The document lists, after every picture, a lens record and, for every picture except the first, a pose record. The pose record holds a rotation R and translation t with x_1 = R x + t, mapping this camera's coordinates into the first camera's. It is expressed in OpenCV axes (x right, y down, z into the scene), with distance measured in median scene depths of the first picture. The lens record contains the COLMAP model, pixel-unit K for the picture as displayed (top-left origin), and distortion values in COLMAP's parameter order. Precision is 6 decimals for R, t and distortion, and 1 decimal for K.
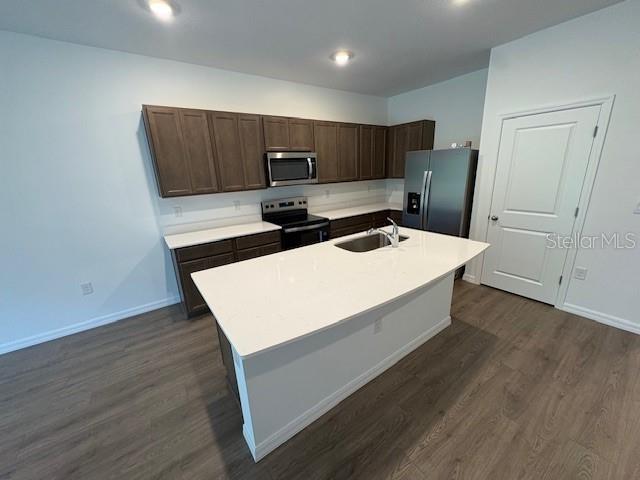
lens RADIAL K [[256.6, 0, 322.7], [0, 256.6, 240.9], [0, 0, 1]] dist [-0.000445, -0.000258]
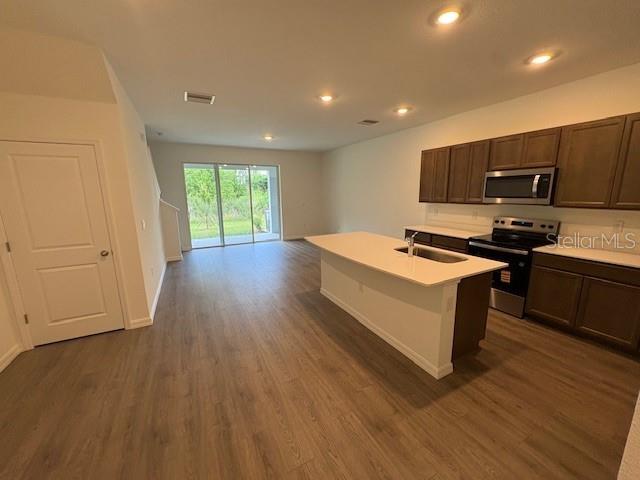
lens RADIAL K [[256.6, 0, 320.7], [0, 256.6, 242.4], [0, 0, 1]] dist [-0.000445, -0.000258]
pose [[-0.143959, 0.241852, -0.959575, 1.028474], [-0.236041, 0.933294, 0.270640, -0.190521], [0.961020, 0.265460, -0.077269, 0.475340]]
